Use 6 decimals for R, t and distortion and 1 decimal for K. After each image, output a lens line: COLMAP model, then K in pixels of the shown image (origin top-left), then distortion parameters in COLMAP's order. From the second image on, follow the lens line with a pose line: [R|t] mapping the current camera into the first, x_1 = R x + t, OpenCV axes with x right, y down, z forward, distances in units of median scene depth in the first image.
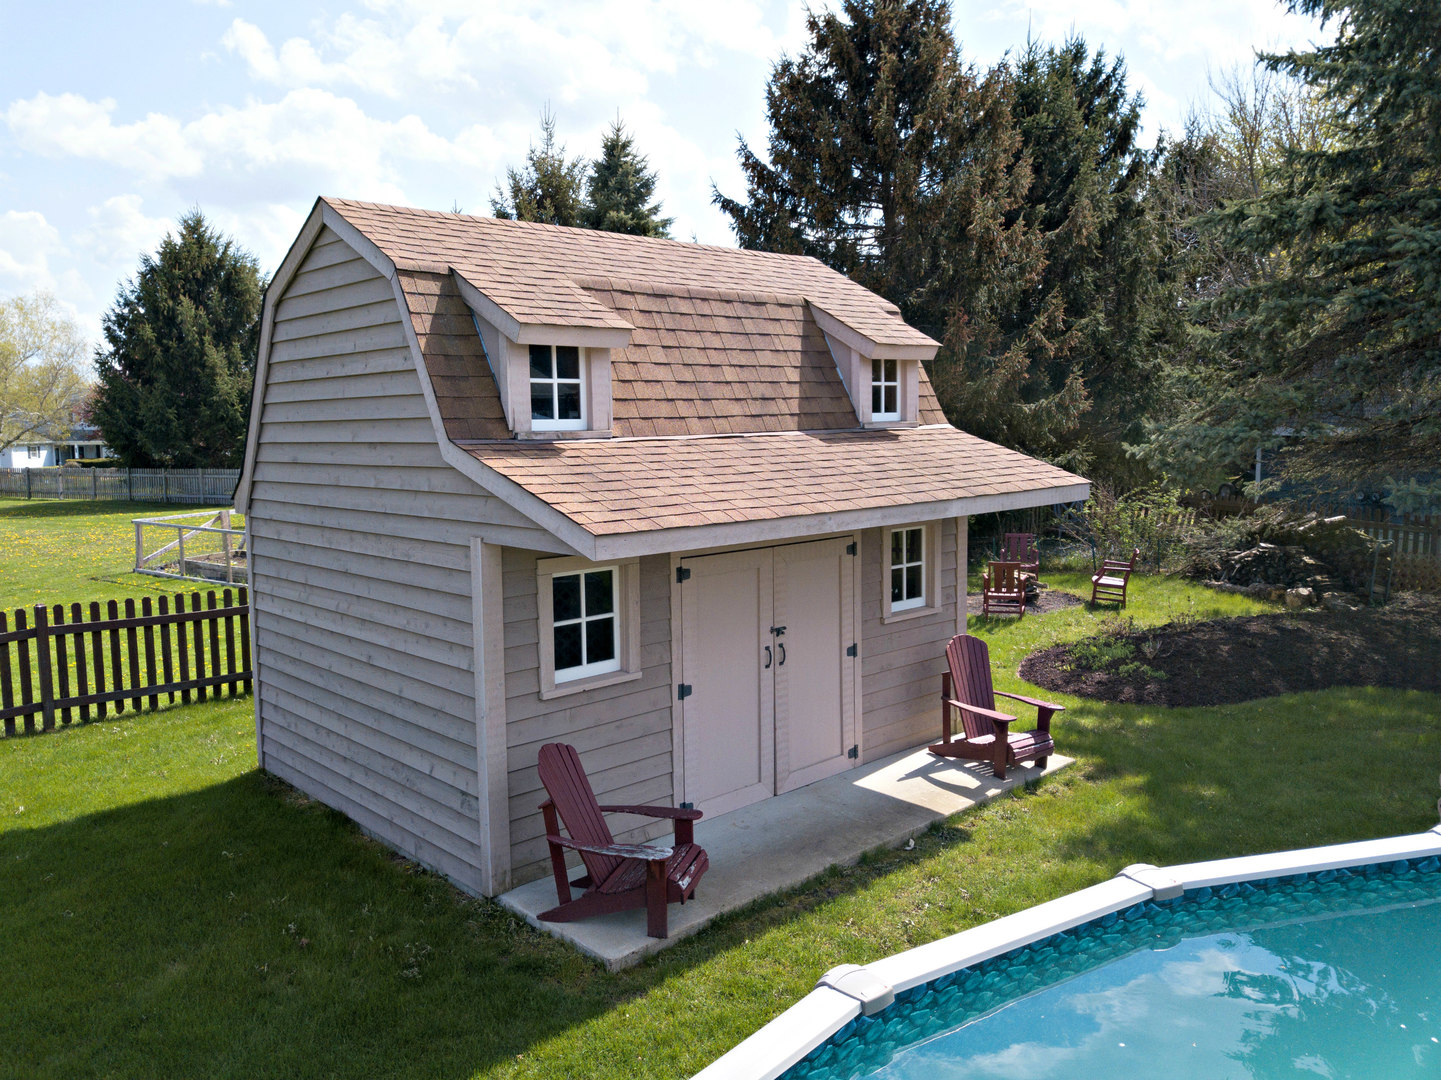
lens RADIAL K [[1128.1, 0, 720.5], [0, 1128.1, 540.0], [0, 0, 1]] dist [0.003869, 0.008337]
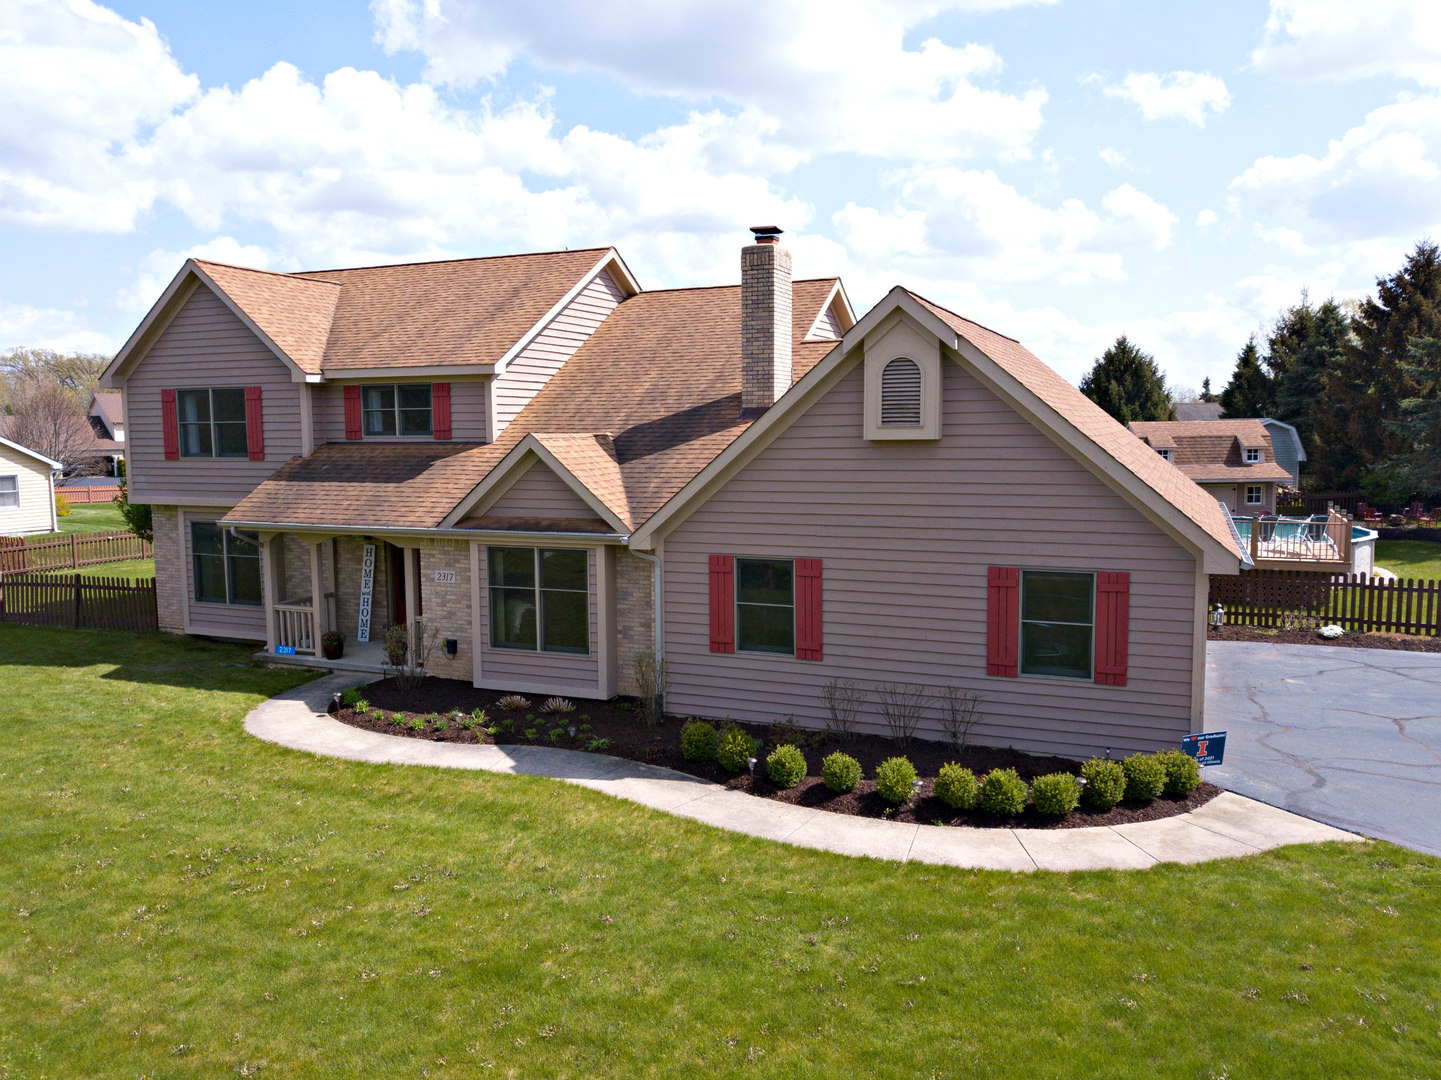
lens RADIAL K [[1128.1, 0, 720.5], [0, 1128.1, 540.0], [0, 0, 1]] dist [0.003869, 0.008337]
pose [[0.715185, 0.076827, -0.694700, 0.542385], [-0.075481, 0.996617, 0.032510, 0.066355], [0.694847, 0.029186, 0.718565, -1.129109]]
